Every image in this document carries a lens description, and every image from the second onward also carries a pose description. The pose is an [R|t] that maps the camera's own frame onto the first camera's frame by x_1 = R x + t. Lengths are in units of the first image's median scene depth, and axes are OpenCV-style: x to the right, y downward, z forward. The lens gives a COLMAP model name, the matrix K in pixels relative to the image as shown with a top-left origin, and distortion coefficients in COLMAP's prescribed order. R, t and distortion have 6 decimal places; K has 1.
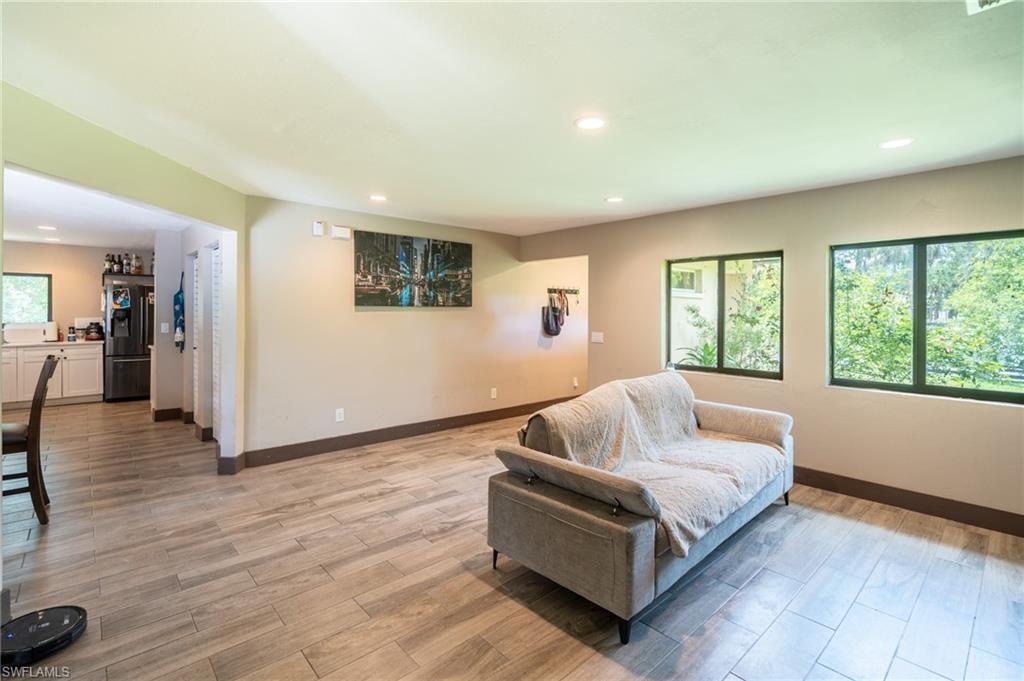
lens RADIAL K [[476.3, 0, 501.4], [0, 476.3, 311.9], [0, 0, 1]] dist [-0.003660, 0.001155]
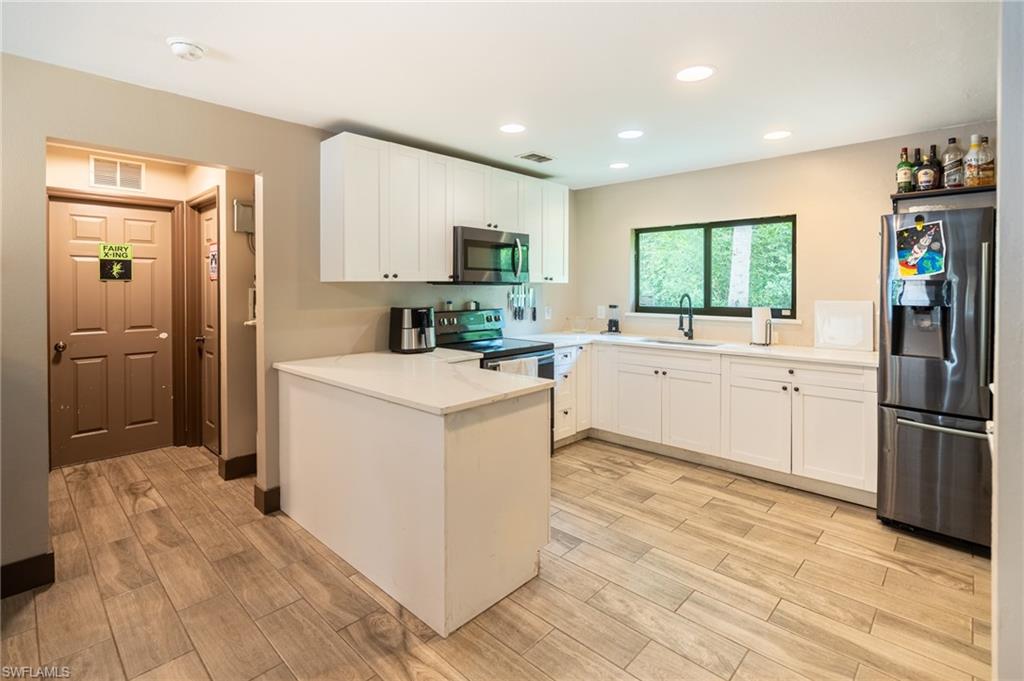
lens RADIAL K [[476.1, 0, 511.9], [0, 476.1, 292.2], [0, 0, 1]] dist [0.002002, -0.000096]
pose [[0.072348, 0.004359, -0.997370, -0.961777], [0.004224, 0.999980, 0.004677, 0.001130], [0.997370, -0.004551, 0.072328, 1.383408]]
